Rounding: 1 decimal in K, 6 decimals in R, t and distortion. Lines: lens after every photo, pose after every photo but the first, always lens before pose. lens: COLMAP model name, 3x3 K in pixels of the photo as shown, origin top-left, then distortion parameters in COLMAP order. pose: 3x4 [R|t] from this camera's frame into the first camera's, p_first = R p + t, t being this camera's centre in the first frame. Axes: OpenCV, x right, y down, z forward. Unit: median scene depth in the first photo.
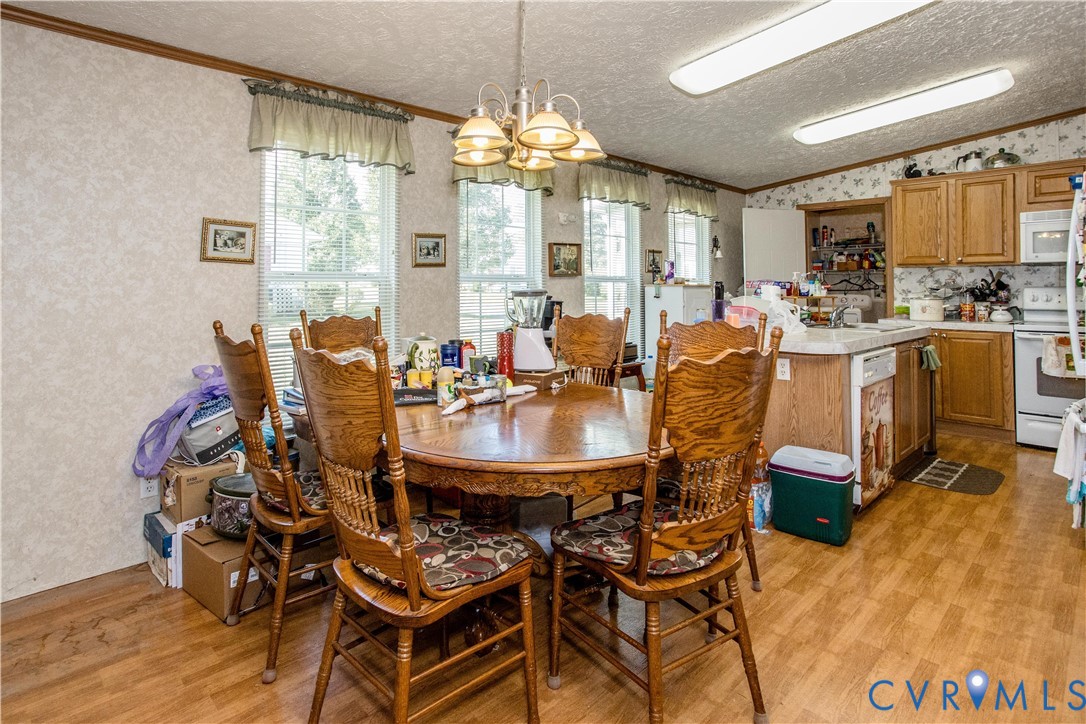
lens RADIAL K [[557.2, 0, 529.7], [0, 557.2, 334.9], [0, 0, 1]] dist [-0.009860, 0.005830]
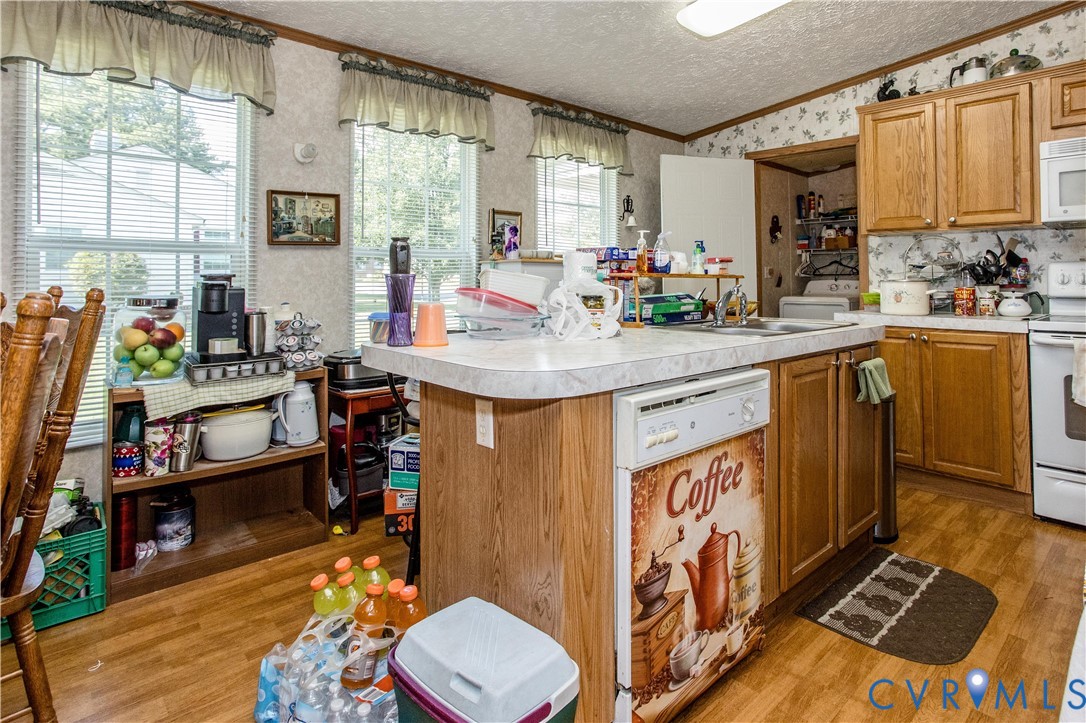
lens RADIAL K [[594.9, 0, 559.3], [0, 594.9, 326.0], [0, 0, 1]] dist [-0.020413, 0.007774]
pose [[0.999993, -0.003556, -0.001309, 0.311461], [0.003548, 0.999974, -0.006332, -0.009388], [0.001331, 0.006327, 0.999979, 0.306295]]
